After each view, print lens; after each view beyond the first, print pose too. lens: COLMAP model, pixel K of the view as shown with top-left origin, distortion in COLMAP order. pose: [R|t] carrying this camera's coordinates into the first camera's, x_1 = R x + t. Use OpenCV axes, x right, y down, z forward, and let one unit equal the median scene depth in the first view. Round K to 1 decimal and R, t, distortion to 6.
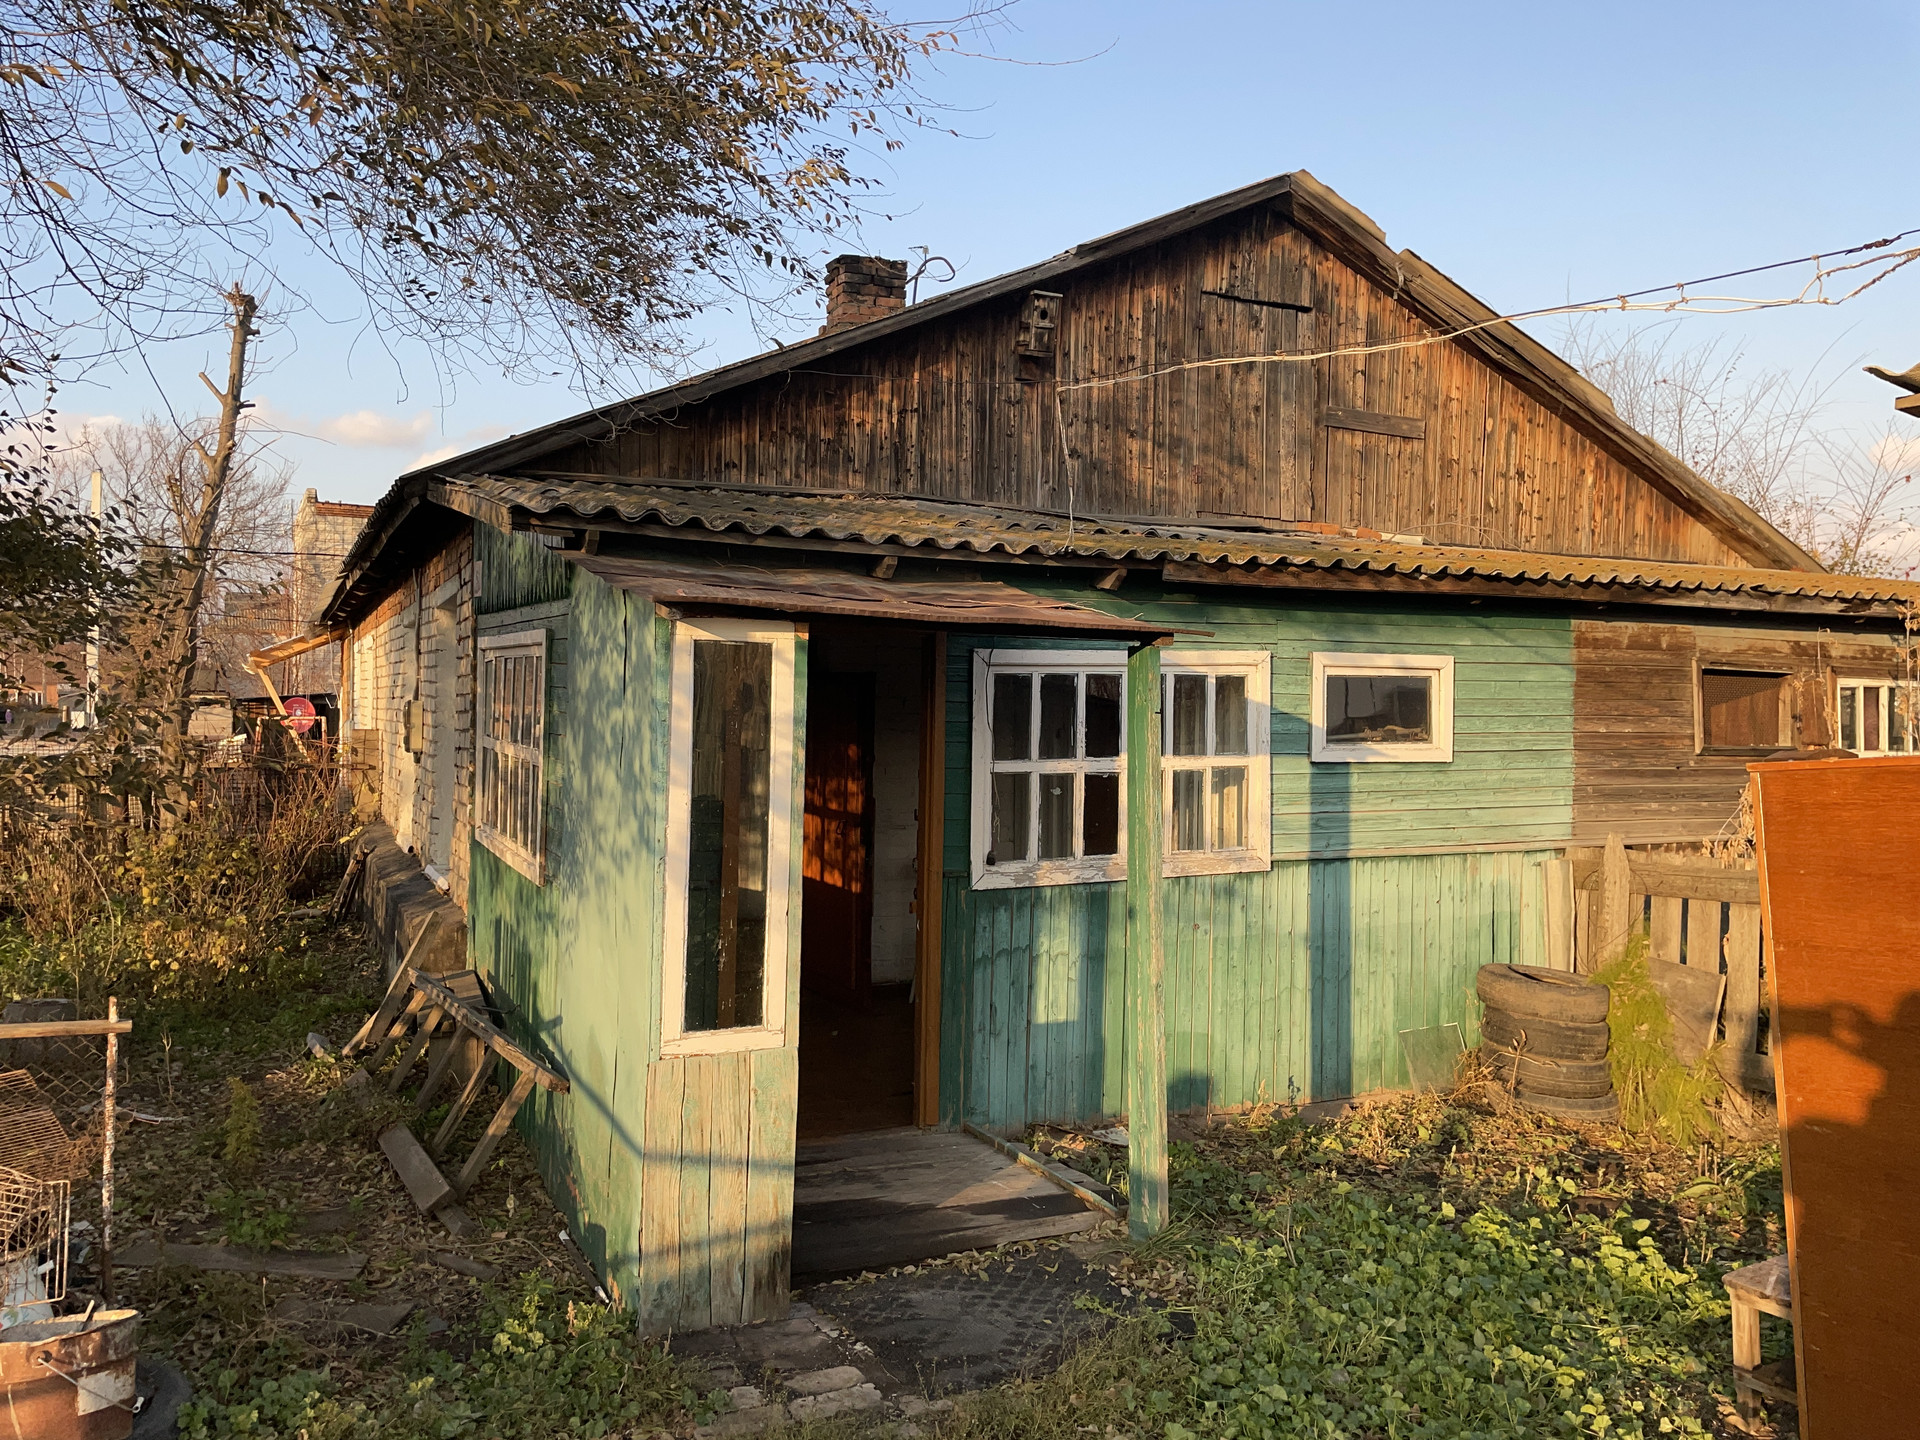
lens RADIAL K [[1447.6, 0, 961.3], [0, 1447.6, 719.7], [0, 0, 1]] dist [0.005602, 0.000499]
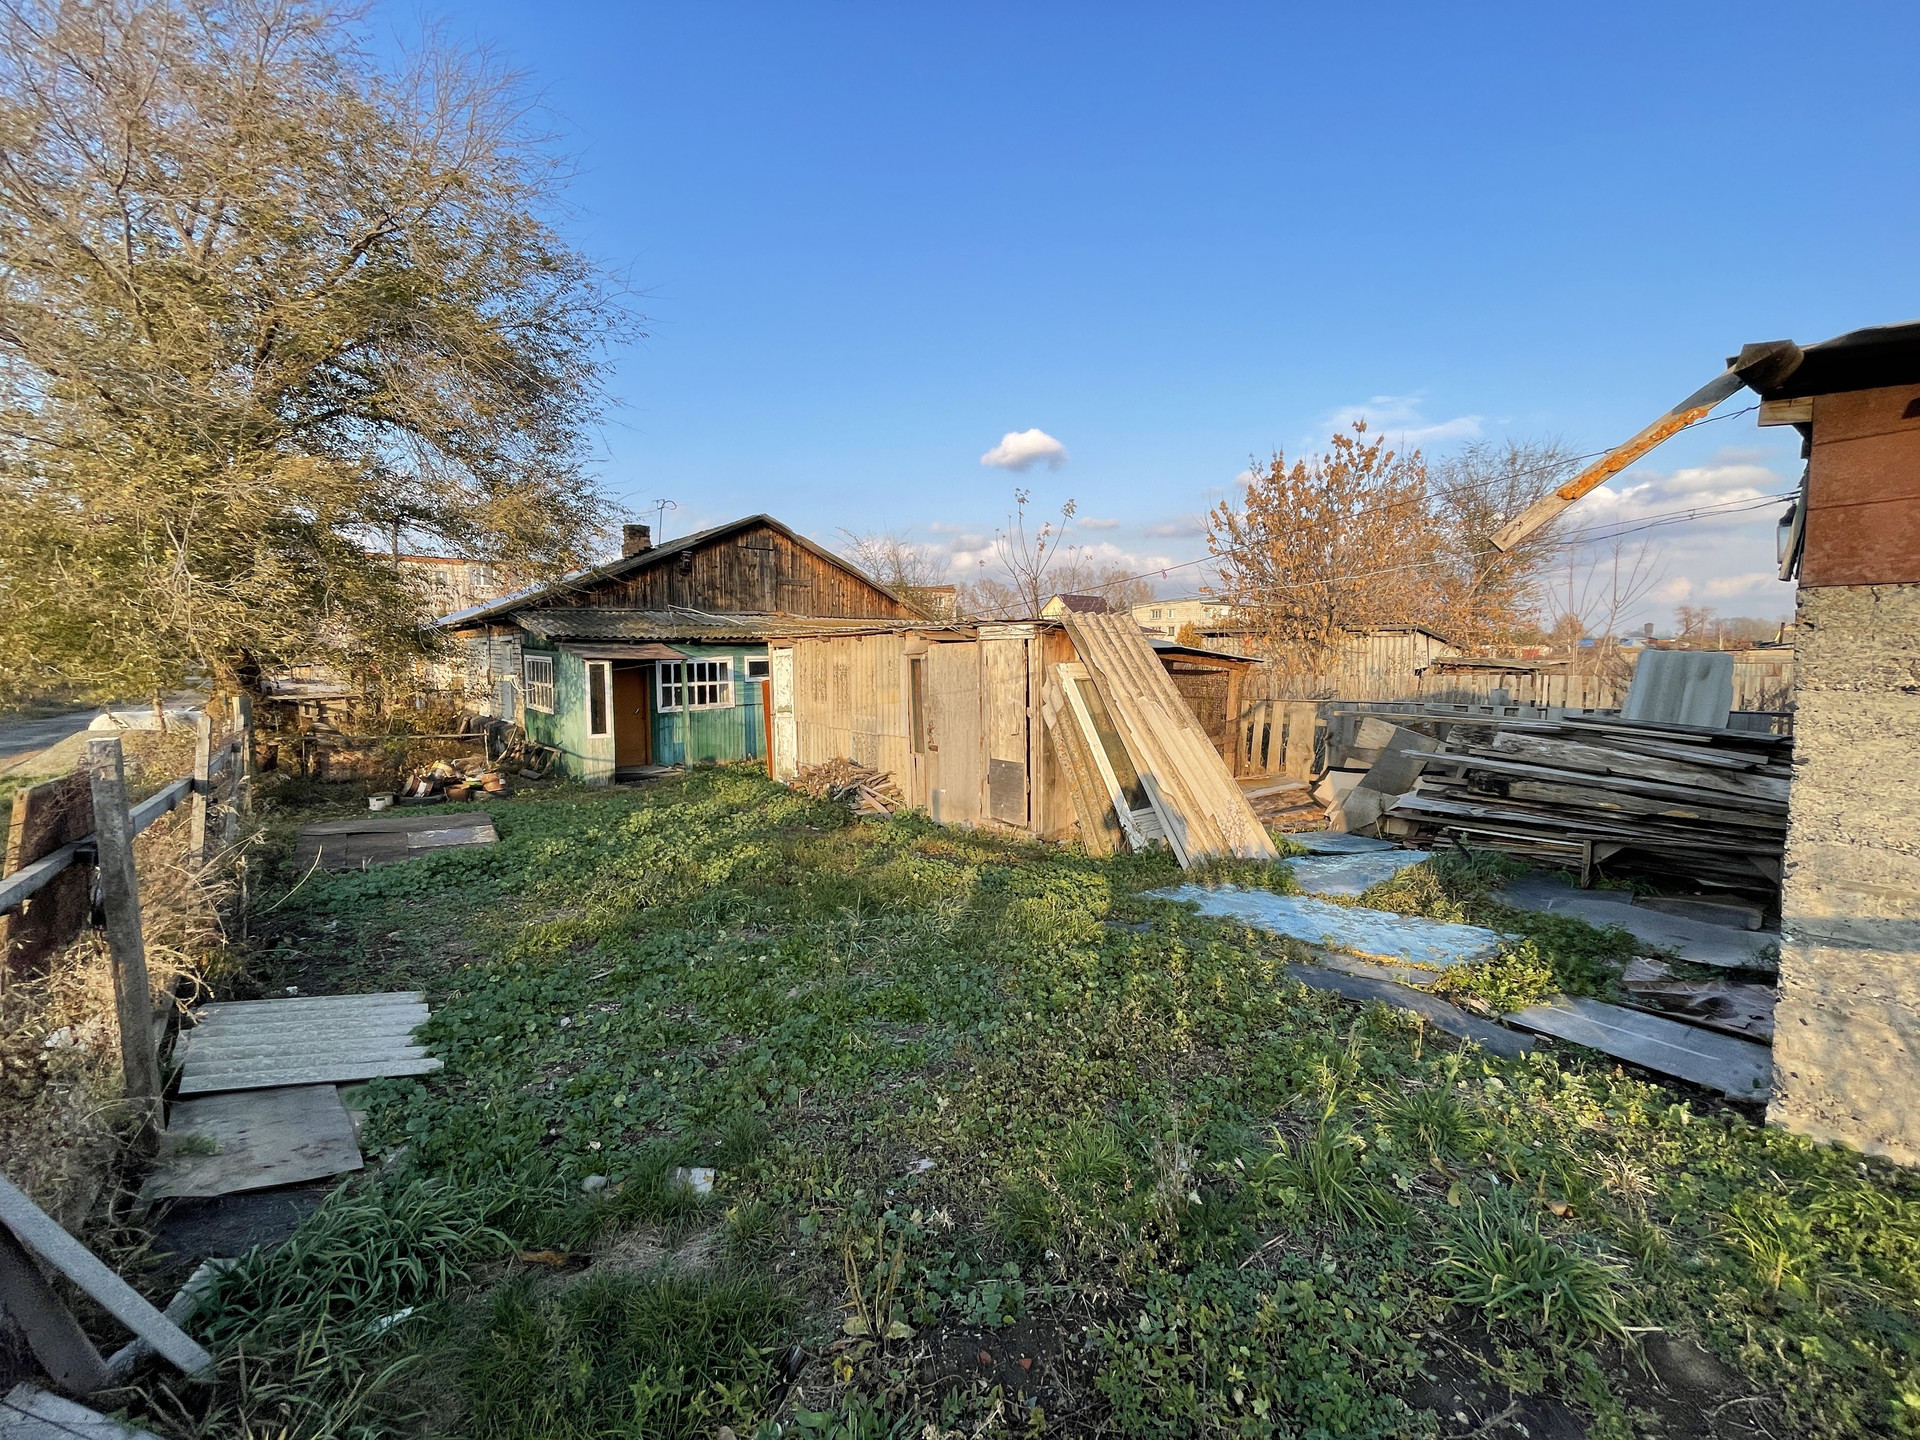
lens RADIAL K [[767.9, 0, 959.5], [0, 767.9, 722.7], [0, 0, 1]] dist [-0.007259, 0.000290]
pose [[0.961460, -0.040462, 0.271951, 0.243330], [0.015887, 0.995635, 0.091967, -0.053628], [-0.274485, -0.084102, 0.957906, -1.451953]]
